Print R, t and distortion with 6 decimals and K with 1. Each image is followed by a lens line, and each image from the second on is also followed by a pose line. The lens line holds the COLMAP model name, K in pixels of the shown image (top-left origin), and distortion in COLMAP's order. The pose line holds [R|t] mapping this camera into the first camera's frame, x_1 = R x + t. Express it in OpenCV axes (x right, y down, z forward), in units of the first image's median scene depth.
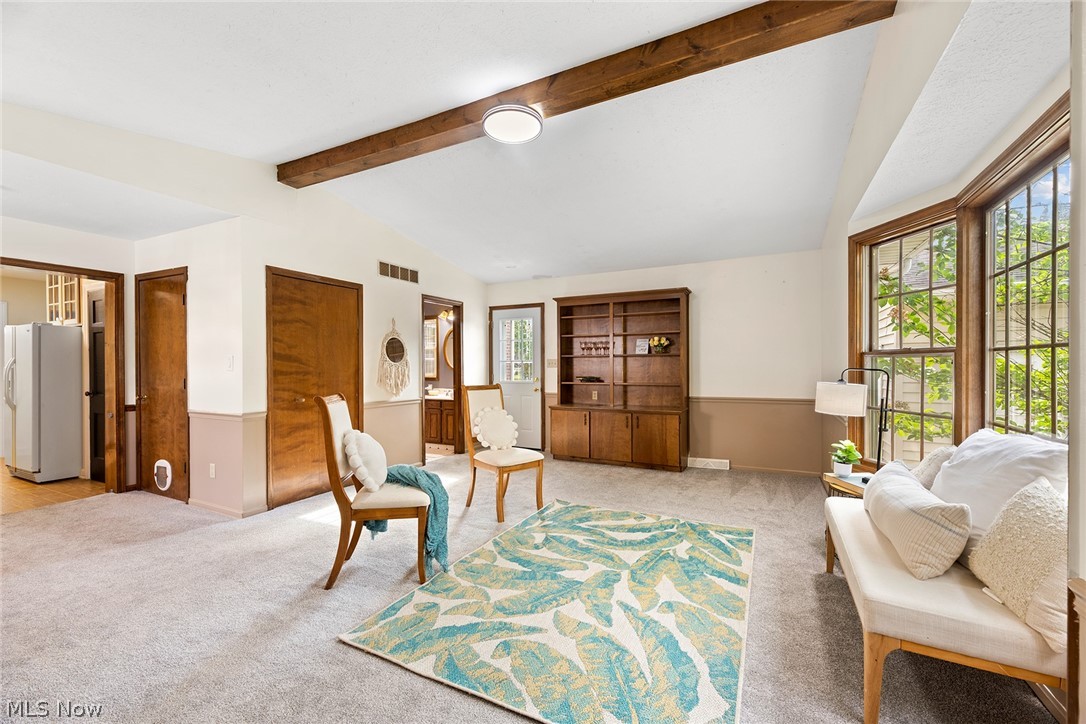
lens RADIAL K [[440.7, 0, 543.0], [0, 440.7, 362.0], [0, 0, 1]] dist [0.003313, -0.000535]
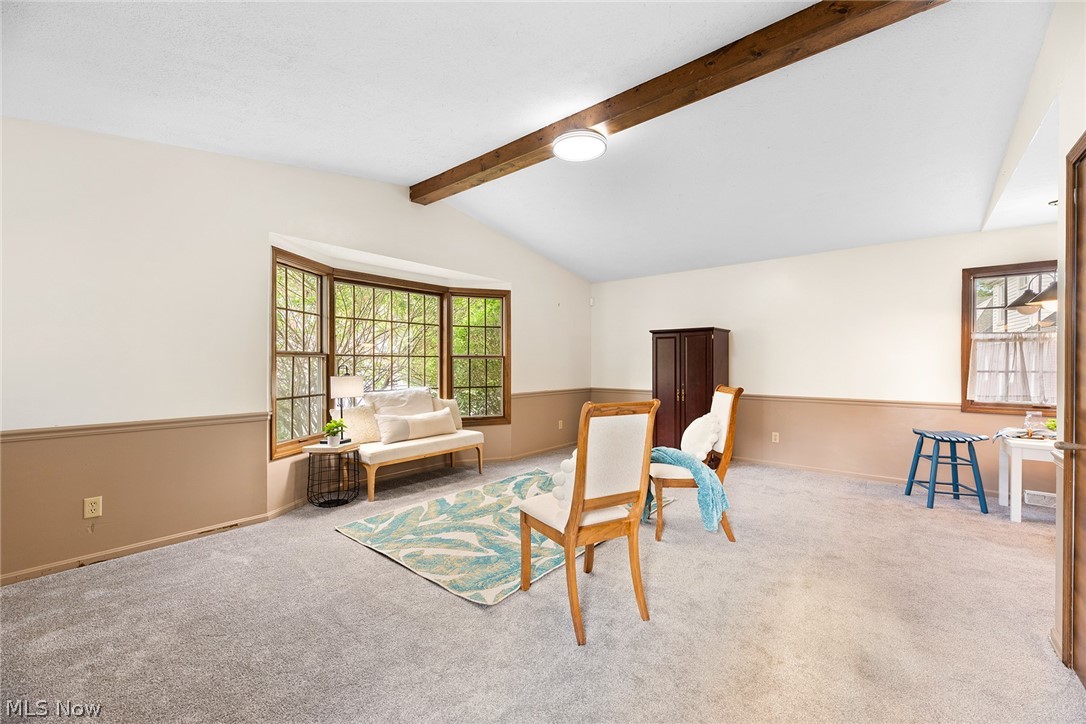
lens RADIAL K [[433.3, 0, 544.9], [0, 433.3, 362.7], [0, 0, 1]] dist [0.003917, 0.000066]
pose [[-0.975056, 0.002507, 0.221946, -0.231772], [0.000630, 0.999963, -0.008527, 0.017587], [-0.221960, -0.008174, -0.975022, 2.133963]]
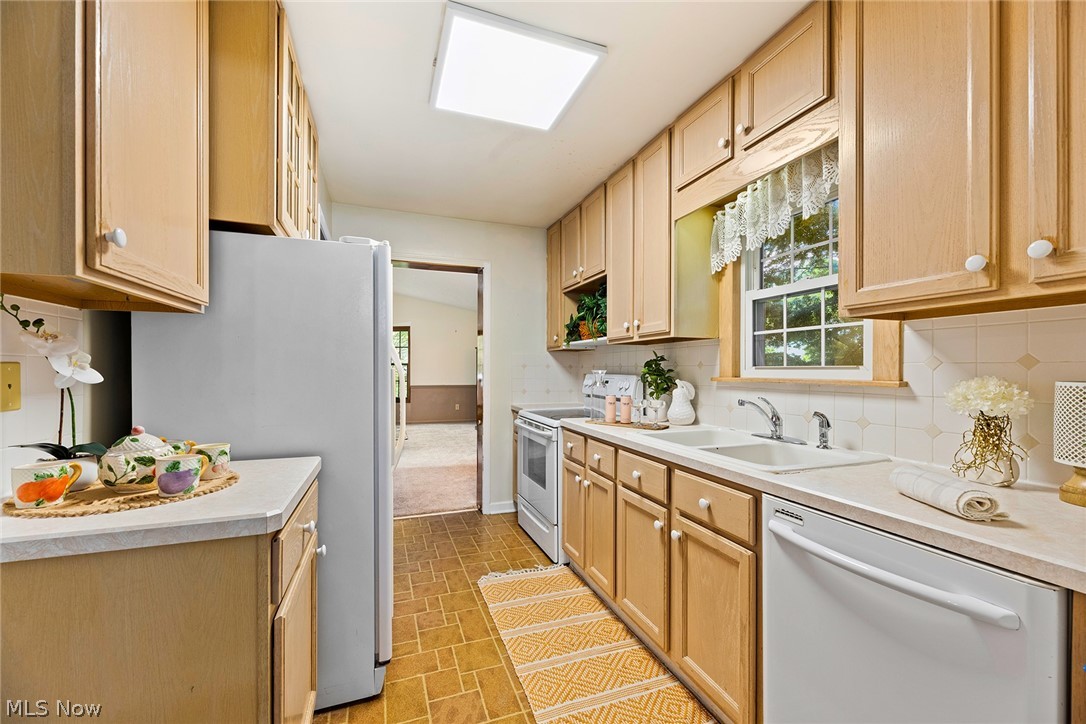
lens RADIAL K [[436.0, 0, 542.5], [0, 436.0, 369.5], [0, 0, 1]] dist [0.000756, -0.000185]
pose [[-0.733266, -0.000163, 0.679942, -2.704256], [-0.006382, 0.999958, -0.006642, 0.030693], [-0.679912, -0.009210, -0.733236, 2.070416]]
